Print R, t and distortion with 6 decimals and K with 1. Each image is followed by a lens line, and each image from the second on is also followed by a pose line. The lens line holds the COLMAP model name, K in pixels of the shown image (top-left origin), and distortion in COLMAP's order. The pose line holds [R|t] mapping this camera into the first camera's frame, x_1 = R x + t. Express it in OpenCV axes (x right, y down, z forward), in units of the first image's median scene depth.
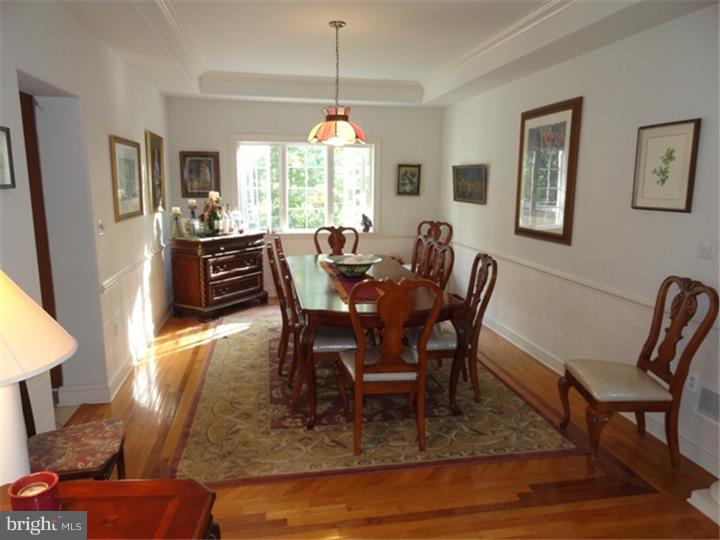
lens RADIAL K [[496.7, 0, 359.8], [0, 496.7, 270.0], [0, 0, 1]] dist [0.001803, 0.004154]
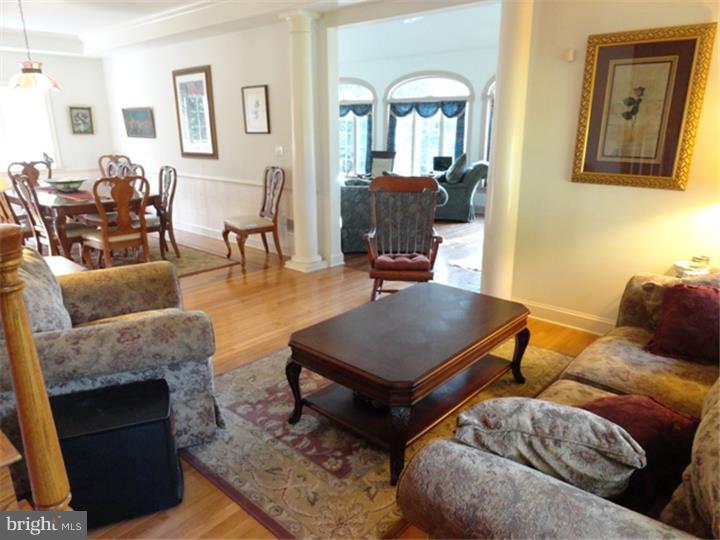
lens RADIAL K [[496.7, 0, 361.3], [0, 496.7, 269.8], [0, 0, 1]] dist [0.001803, 0.004154]
pose [[0.791230, -0.186127, 0.582504, -0.213079], [0.122905, 0.981519, 0.146679, 0.120400], [-0.599040, -0.044464, 0.799484, -0.578137]]
